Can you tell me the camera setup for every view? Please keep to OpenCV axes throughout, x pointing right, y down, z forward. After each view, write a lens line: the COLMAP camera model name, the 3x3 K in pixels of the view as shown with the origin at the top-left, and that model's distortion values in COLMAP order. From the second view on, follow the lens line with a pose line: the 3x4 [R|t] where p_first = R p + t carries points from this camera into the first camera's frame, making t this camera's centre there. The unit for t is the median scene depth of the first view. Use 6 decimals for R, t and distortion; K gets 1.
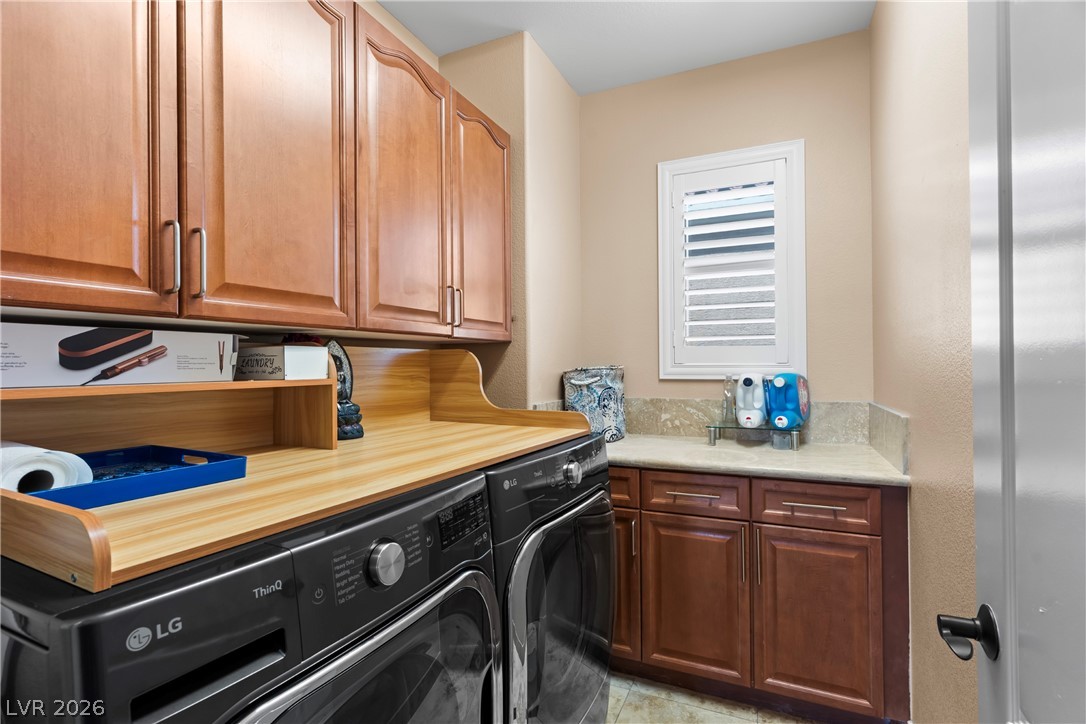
lens RADIAL K [[516.7, 0, 544.1], [0, 516.7, 359.5], [0, 0, 1]] dist [0.002170, 0.001037]
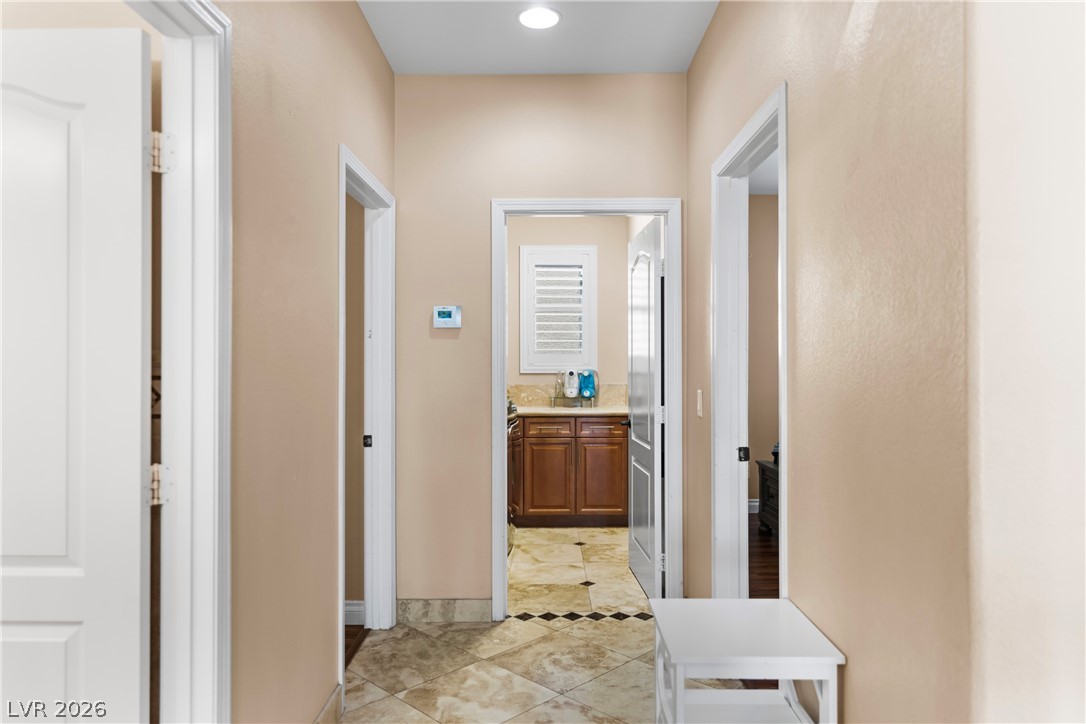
lens RADIAL K [[711.8, 0, 543.0], [0, 711.8, 362.0], [0, 0, 1]] dist [0.000660, 0.000073]
pose [[0.912797, 0.010578, 0.408278, -0.800549], [-0.008881, 0.999942, -0.006052, 0.017911], [-0.408318, 0.001898, 0.912838, -1.406987]]
